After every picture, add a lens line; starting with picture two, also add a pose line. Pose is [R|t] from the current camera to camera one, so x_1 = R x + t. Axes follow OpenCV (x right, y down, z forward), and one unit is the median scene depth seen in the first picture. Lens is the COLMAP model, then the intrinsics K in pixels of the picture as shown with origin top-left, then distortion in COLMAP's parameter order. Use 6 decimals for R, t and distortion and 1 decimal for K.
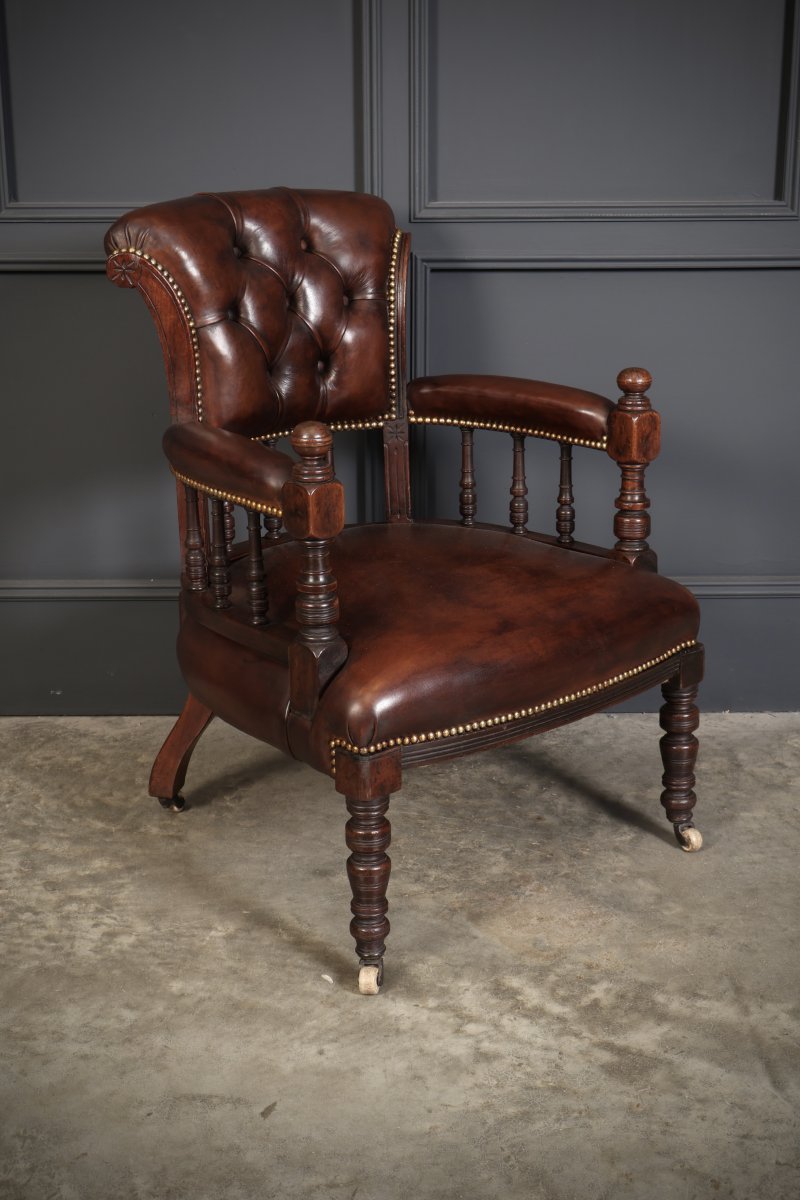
lens RADIAL K [[1744.4, 0, 400.0], [0, 1744.4, 600.0], [0, 0, 1]] dist [-0.025168, 0.000517]
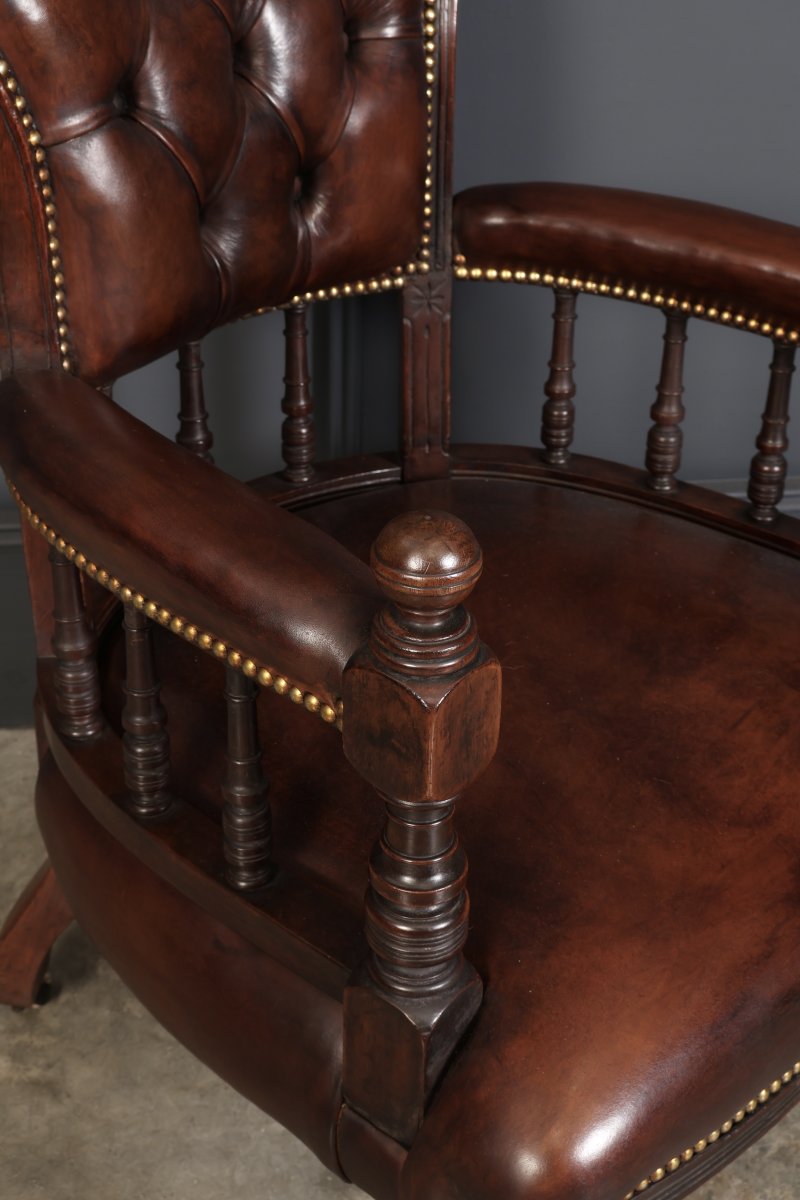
lens RADIAL K [[1744.4, 0, 400.0], [0, 1744.4, 600.0], [0, 0, 1]] dist [-0.025168, 0.000517]
pose [[0.990074, -0.044413, 0.133349, -0.087284], [0.010313, 0.969160, 0.246217, -0.143902], [-0.140171, -0.242398, 0.959998, 0.518456]]
